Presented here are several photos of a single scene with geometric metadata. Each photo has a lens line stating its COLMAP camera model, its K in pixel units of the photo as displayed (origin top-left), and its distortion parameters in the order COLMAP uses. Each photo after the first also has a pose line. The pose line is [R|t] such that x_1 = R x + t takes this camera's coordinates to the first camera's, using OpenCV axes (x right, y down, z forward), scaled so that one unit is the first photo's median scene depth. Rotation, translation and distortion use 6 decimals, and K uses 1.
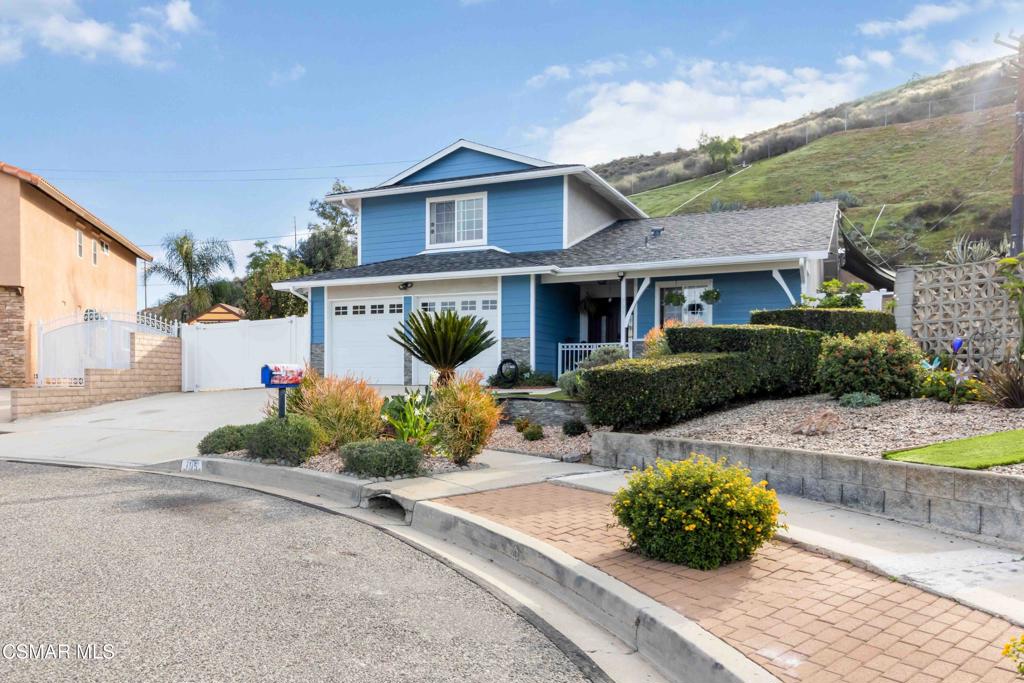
lens RADIAL K [[755.3, 0, 511.2], [0, 755.3, 437.7], [0, 0, 1]] dist [0.004563, -0.001496]
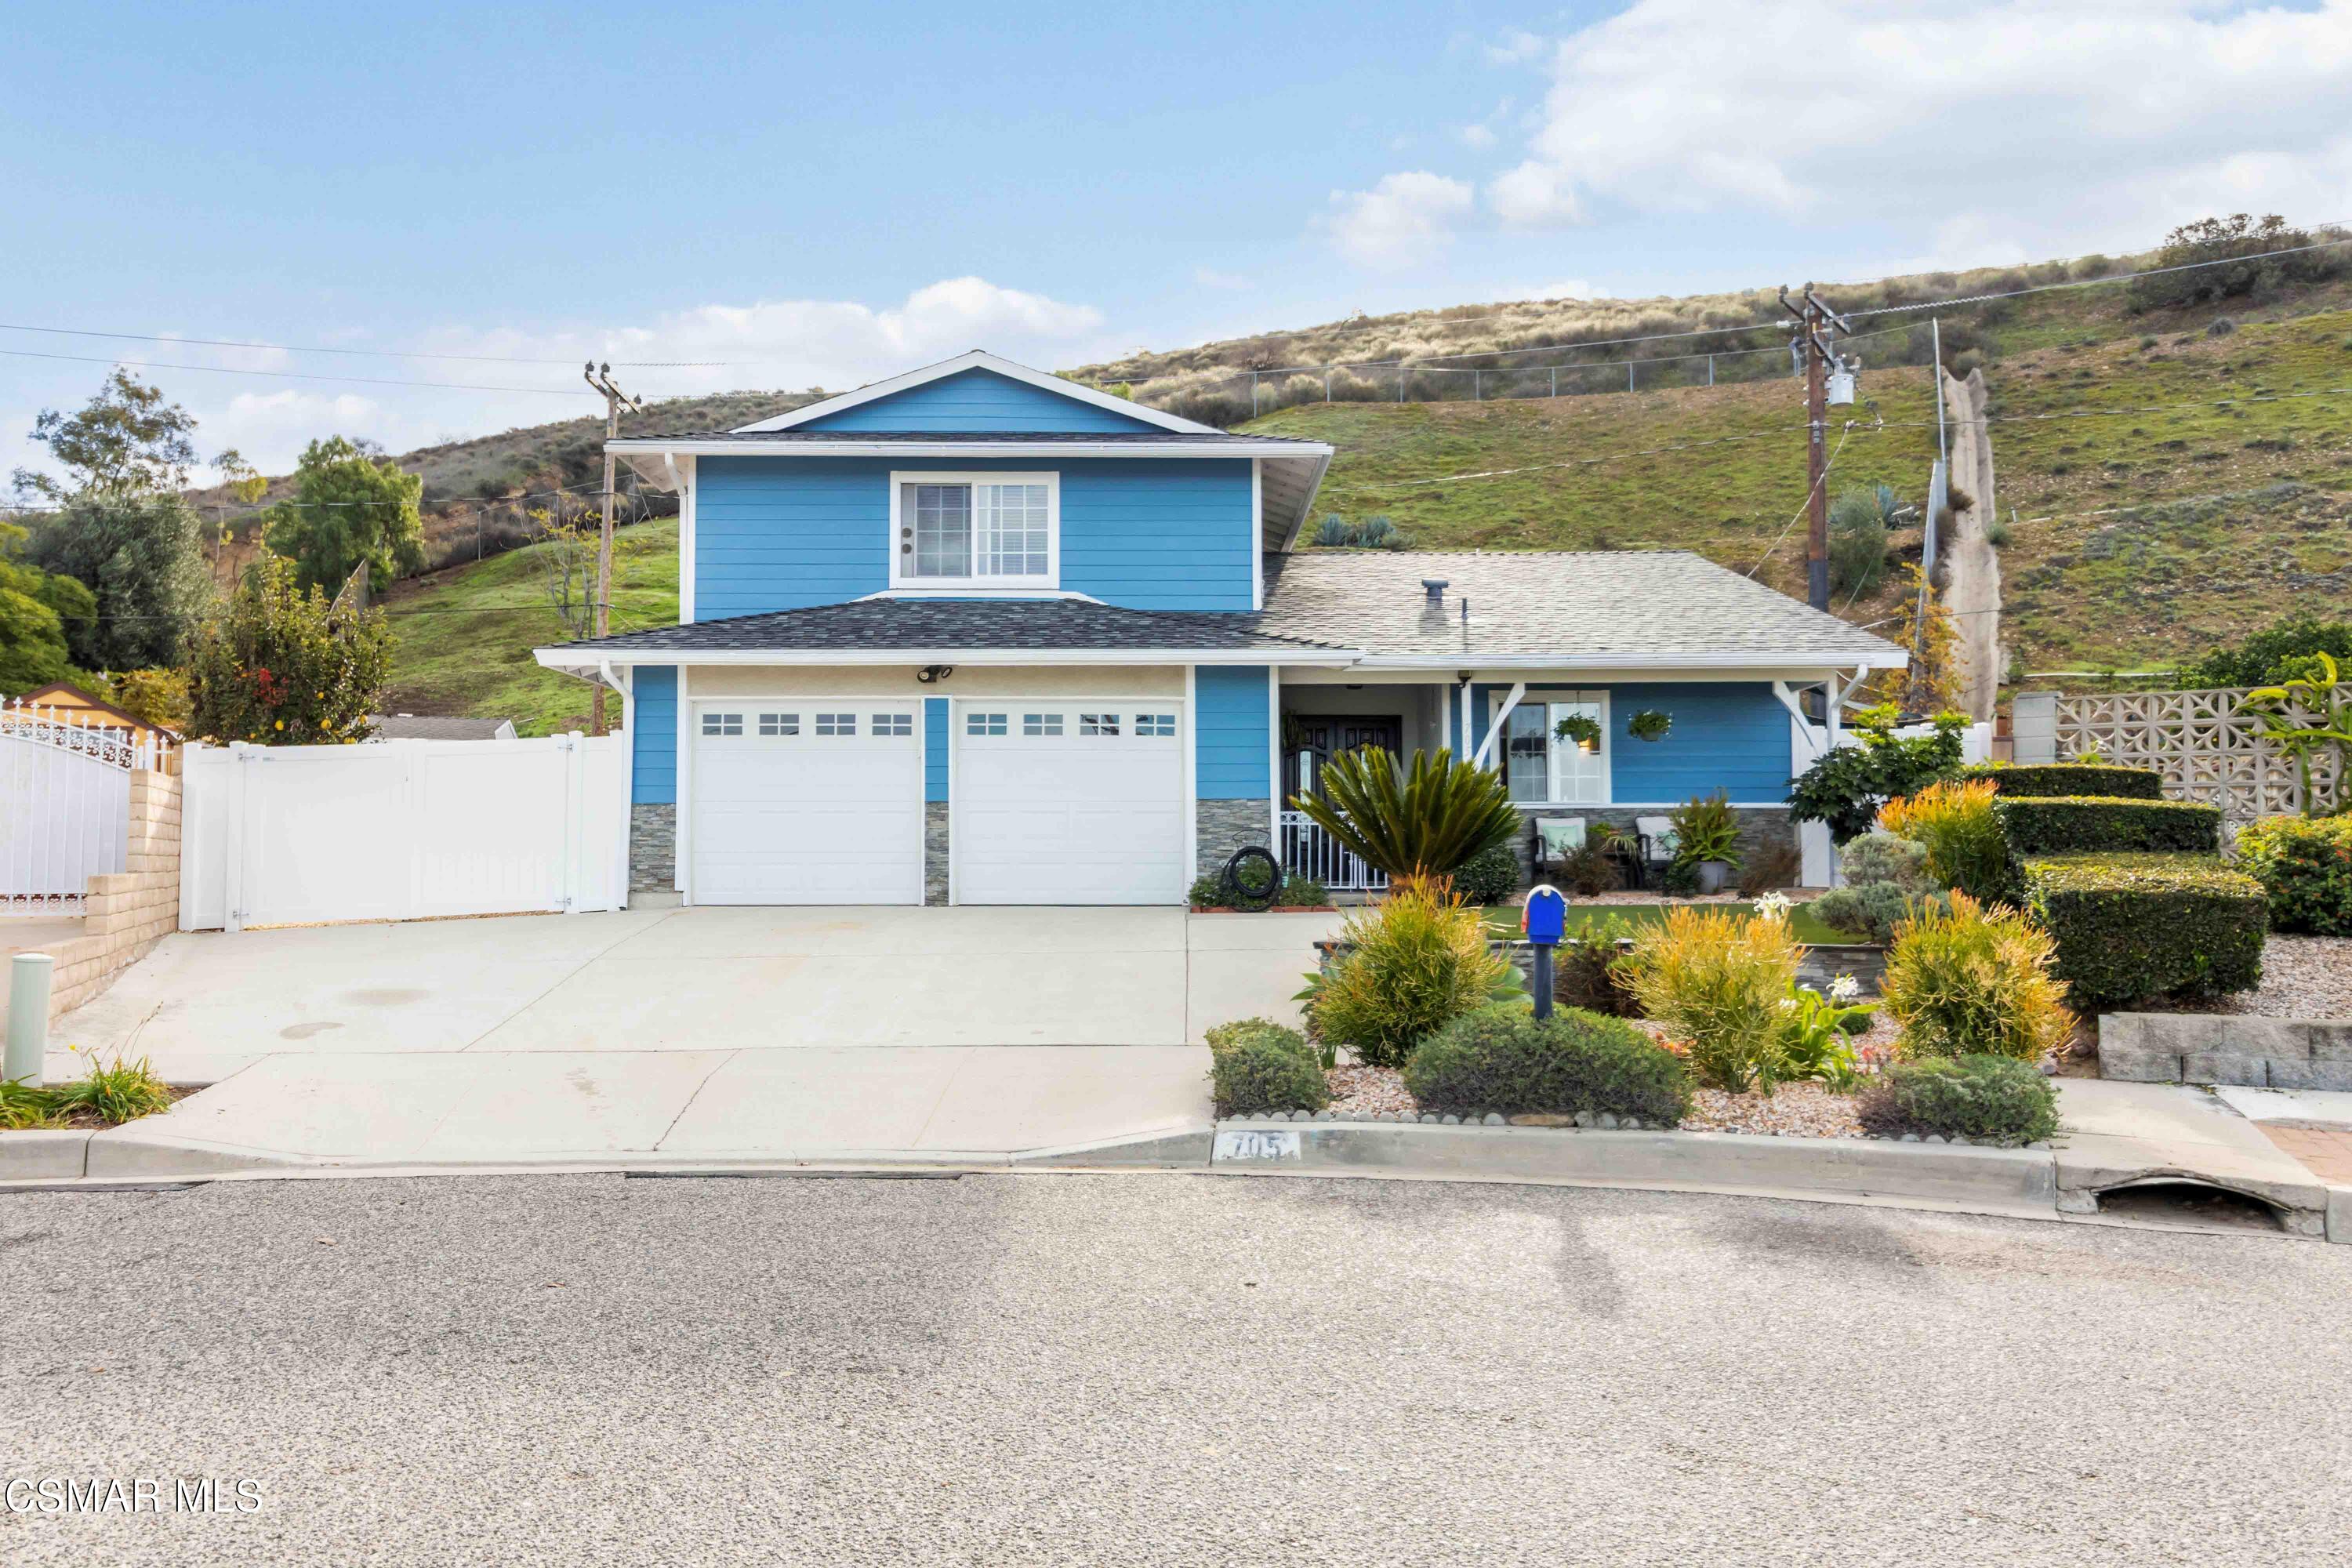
lens RADIAL K [[1615.6, 0, 1171.7], [0, 1615.6, 867.5], [0, 0, 1]] dist [-0.002468, -0.001420]
pose [[0.903822, -0.009049, 0.427813, -0.374031], [0.040606, 0.997078, -0.064698, -0.024847], [-0.425977, 0.075847, 0.901549, 0.116413]]
